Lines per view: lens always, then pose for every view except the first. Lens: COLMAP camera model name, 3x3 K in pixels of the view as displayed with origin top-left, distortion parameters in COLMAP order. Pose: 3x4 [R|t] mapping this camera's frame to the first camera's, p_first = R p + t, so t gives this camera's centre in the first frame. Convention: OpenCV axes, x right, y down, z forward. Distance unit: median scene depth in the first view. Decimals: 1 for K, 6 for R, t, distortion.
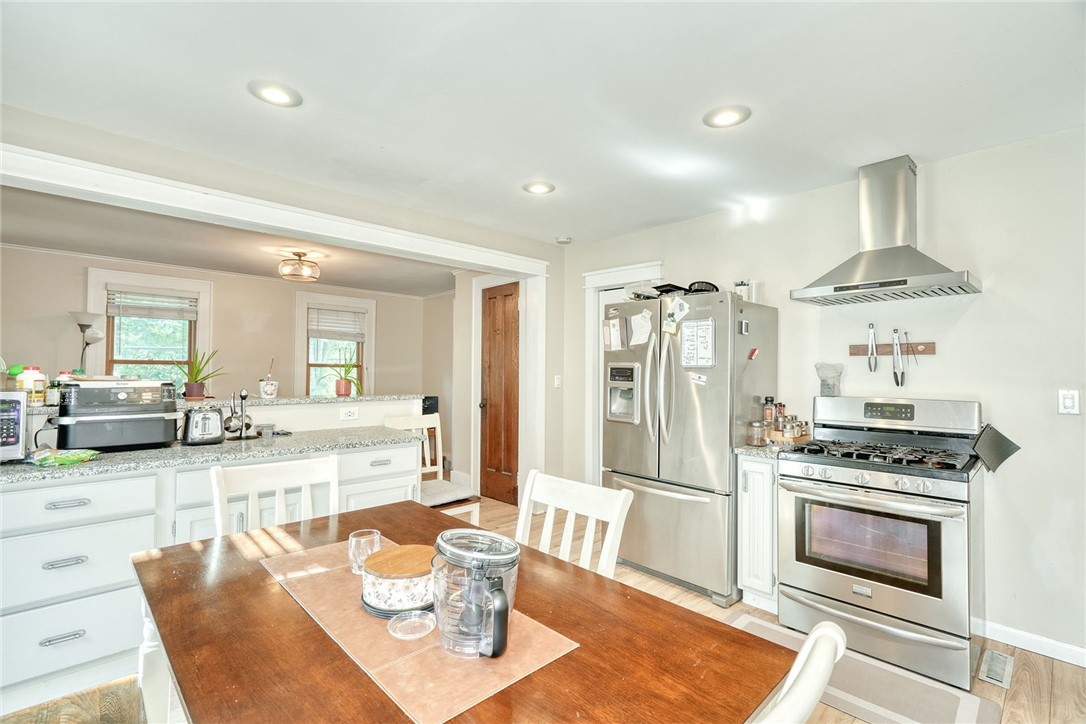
lens RADIAL K [[493.5, 0, 547.1], [0, 493.5, 355.3], [0, 0, 1]] dist [-0.001974, -0.000050]
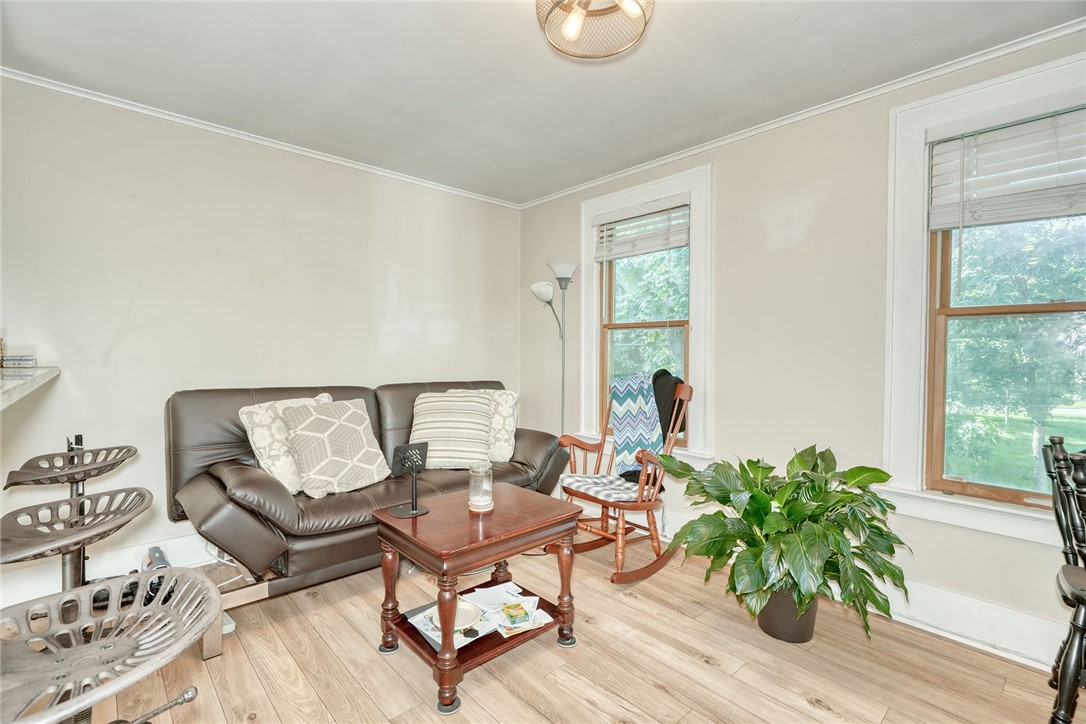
lens RADIAL K [[493.5, 0, 547.1], [0, 493.5, 355.3], [0, 0, 1]] dist [-0.001974, -0.000050]
pose [[-0.027615, -0.003783, -0.999611, -0.130839], [0.024025, 0.999701, -0.004447, 0.044716], [0.999330, -0.024139, -0.027516, 0.729846]]
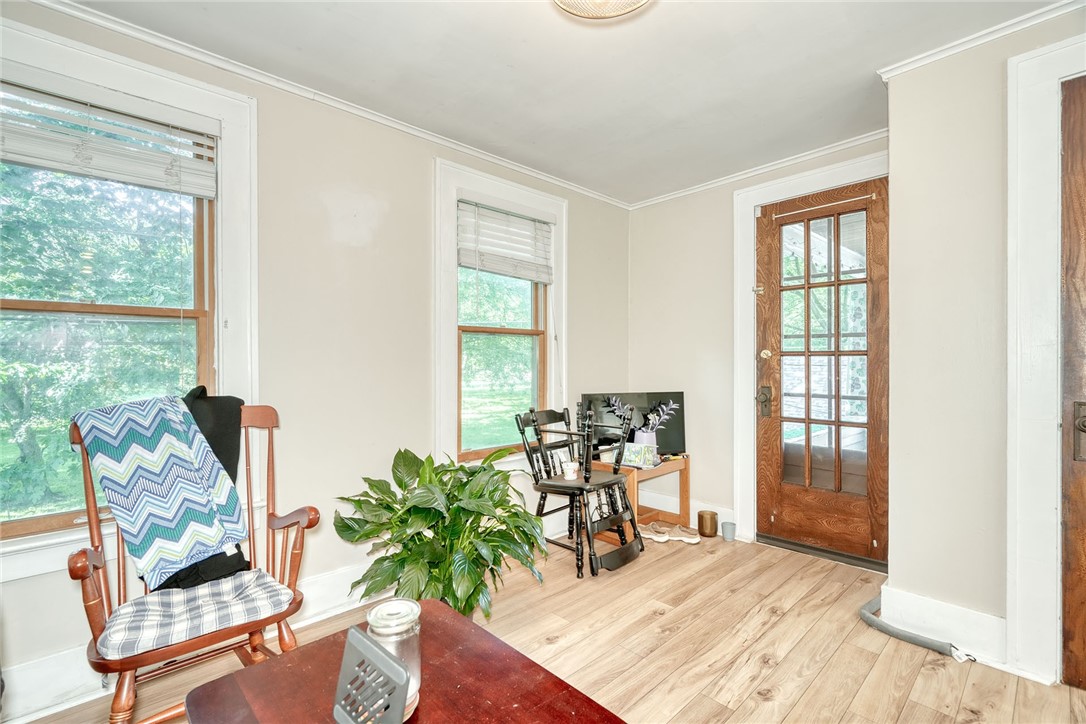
lens RADIAL K [[493.5, 0, 547.1], [0, 493.5, 355.3], [0, 0, 1]] dist [-0.001974, -0.000050]
pose [[0.999968, -0.007569, -0.002731, -0.395173], [0.007632, 0.999686, 0.023868, 0.034701], [0.002550, -0.023888, 0.999711, 0.537216]]
